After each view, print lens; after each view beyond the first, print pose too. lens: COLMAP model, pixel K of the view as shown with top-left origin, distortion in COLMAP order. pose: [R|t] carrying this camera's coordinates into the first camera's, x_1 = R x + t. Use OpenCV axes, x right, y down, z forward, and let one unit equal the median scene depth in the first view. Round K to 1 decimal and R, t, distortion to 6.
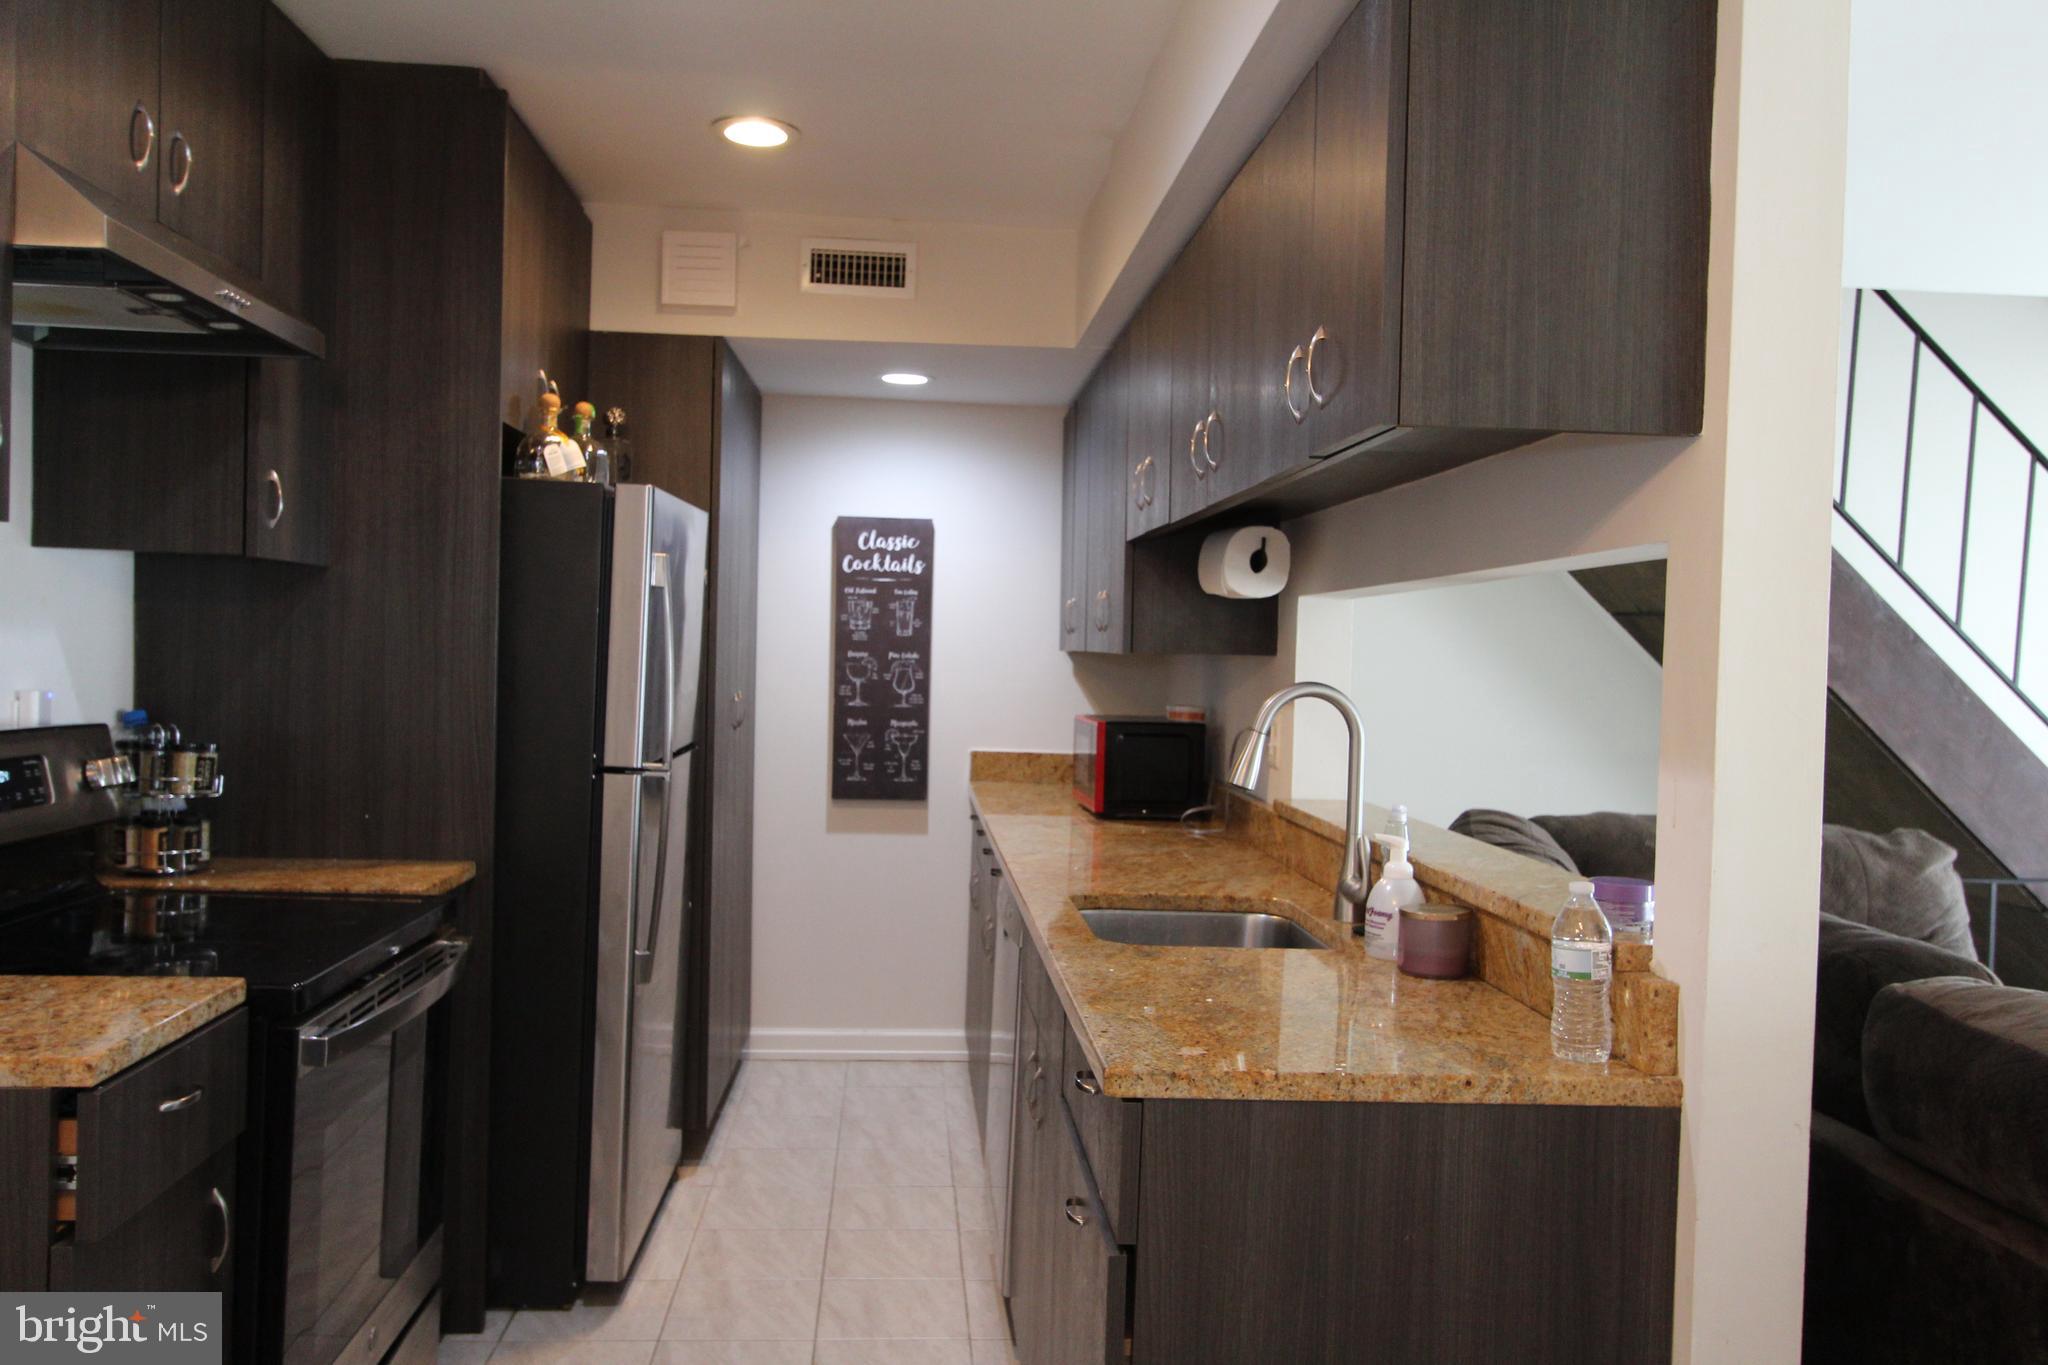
lens RADIAL K [[1638.5, 0, 1031.5], [0, 1638.5, 692.0], [0, 0, 1]] dist [-0.019140, 0.043887]
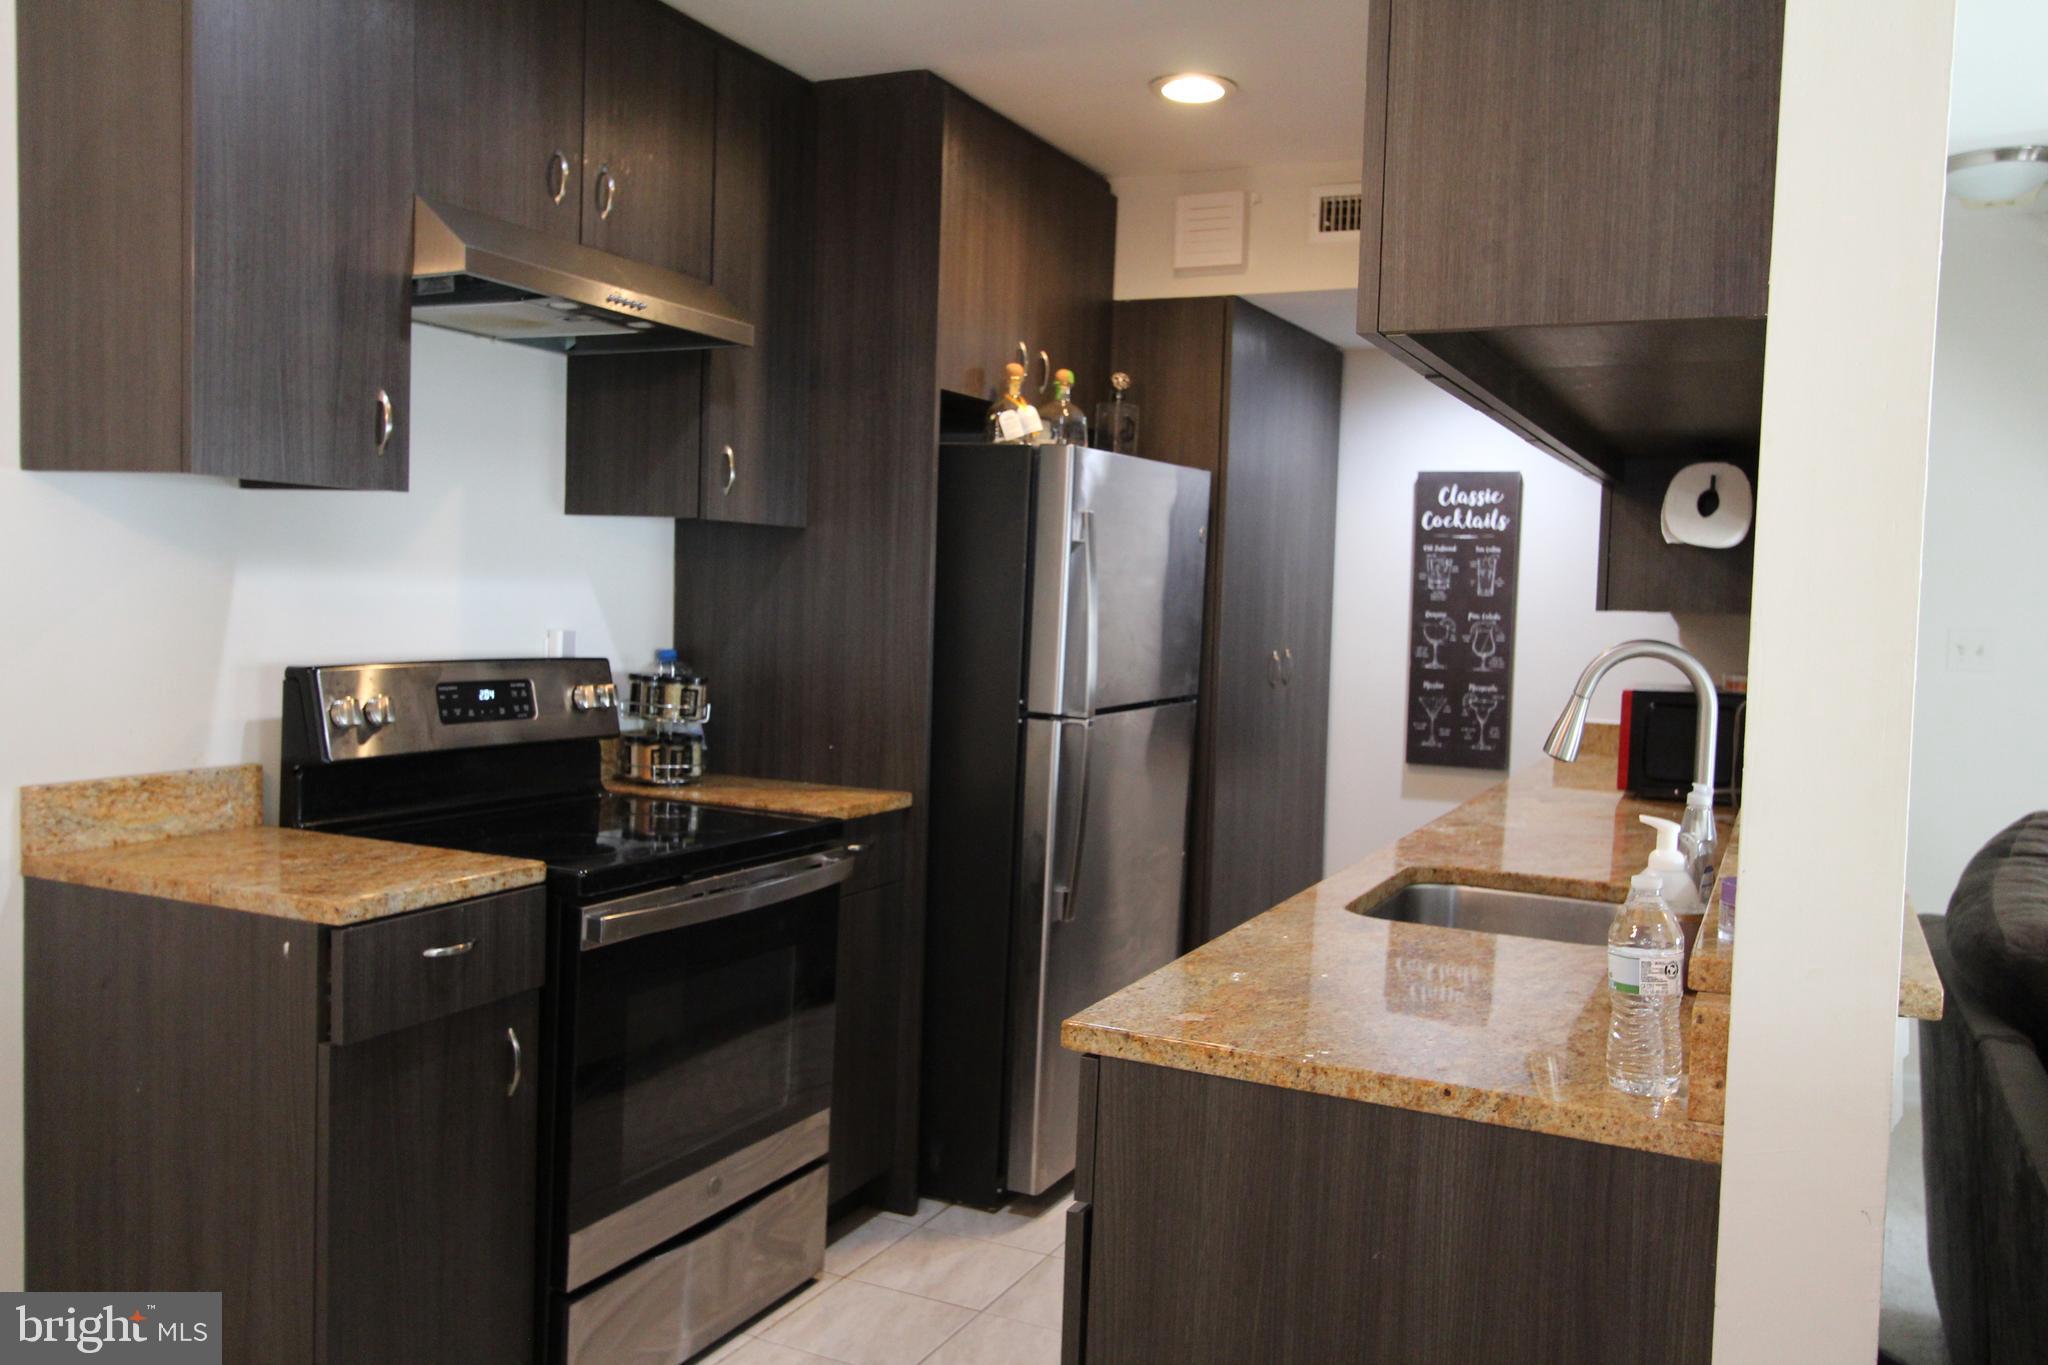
lens RADIAL K [[1638.5, 0, 1031.5], [0, 1638.5, 692.0], [0, 0, 1]] dist [-0.019140, 0.043887]
pose [[0.866362, 0.031856, -0.498399, 0.262278], [-0.022547, 0.999441, 0.024687, 0.006087], [0.498907, -0.010151, 0.866596, 0.076197]]
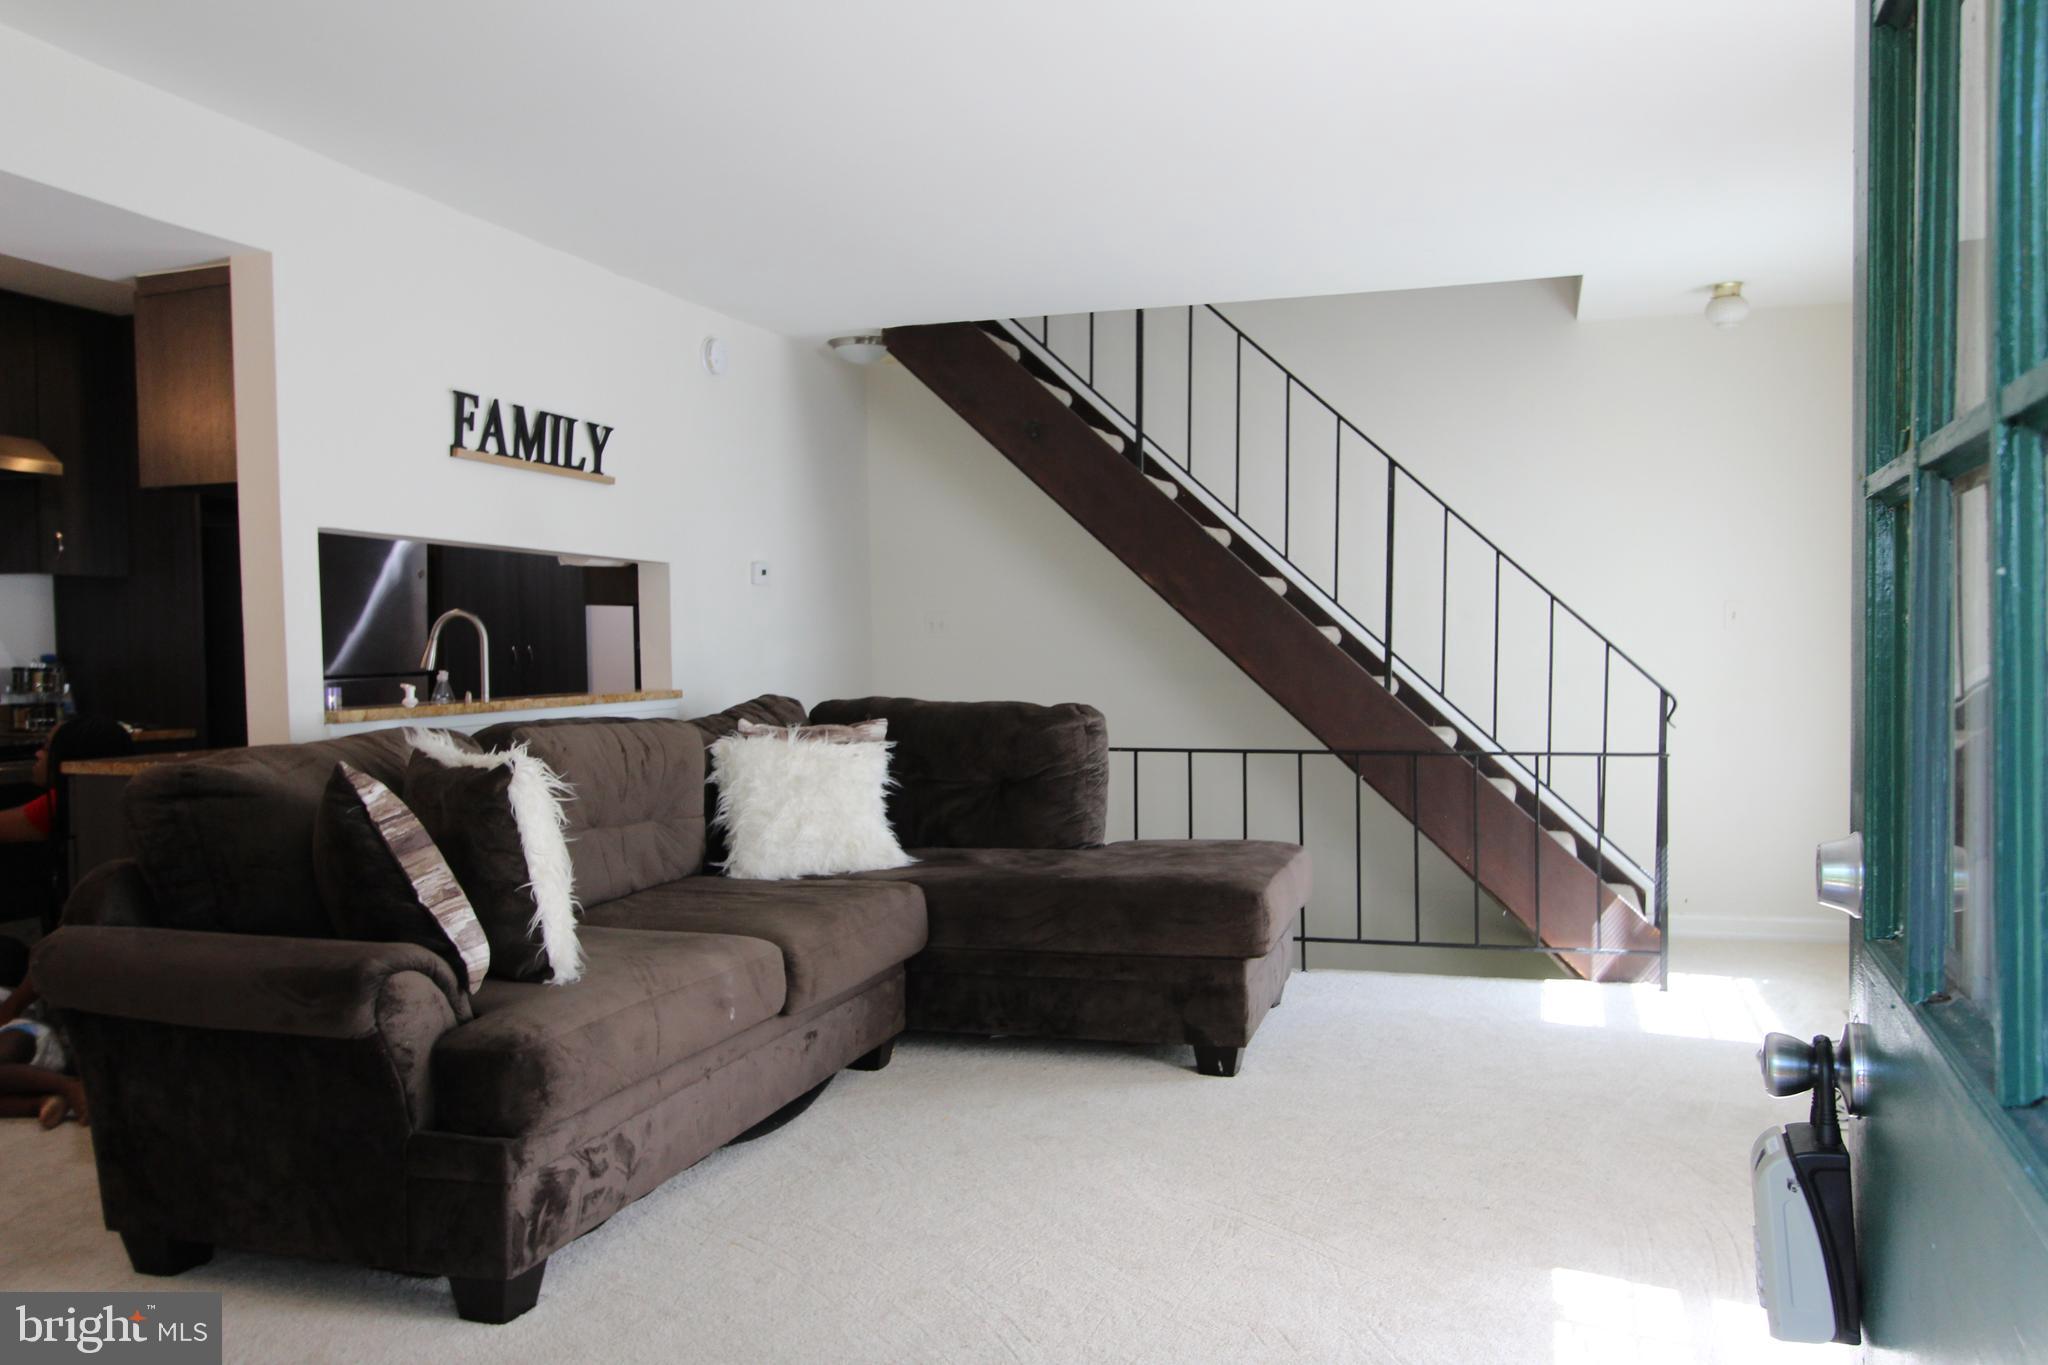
lens RADIAL K [[1638.5, 0, 1031.5], [0, 1638.5, 692.0], [0, 0, 1]] dist [-0.019140, 0.043887]
pose [[0.928422, -0.030316, -0.370289, 1.177956], [0.029323, 0.999535, -0.008310, 0.097832], [0.370368, -0.003143, 0.928880, -0.371579]]
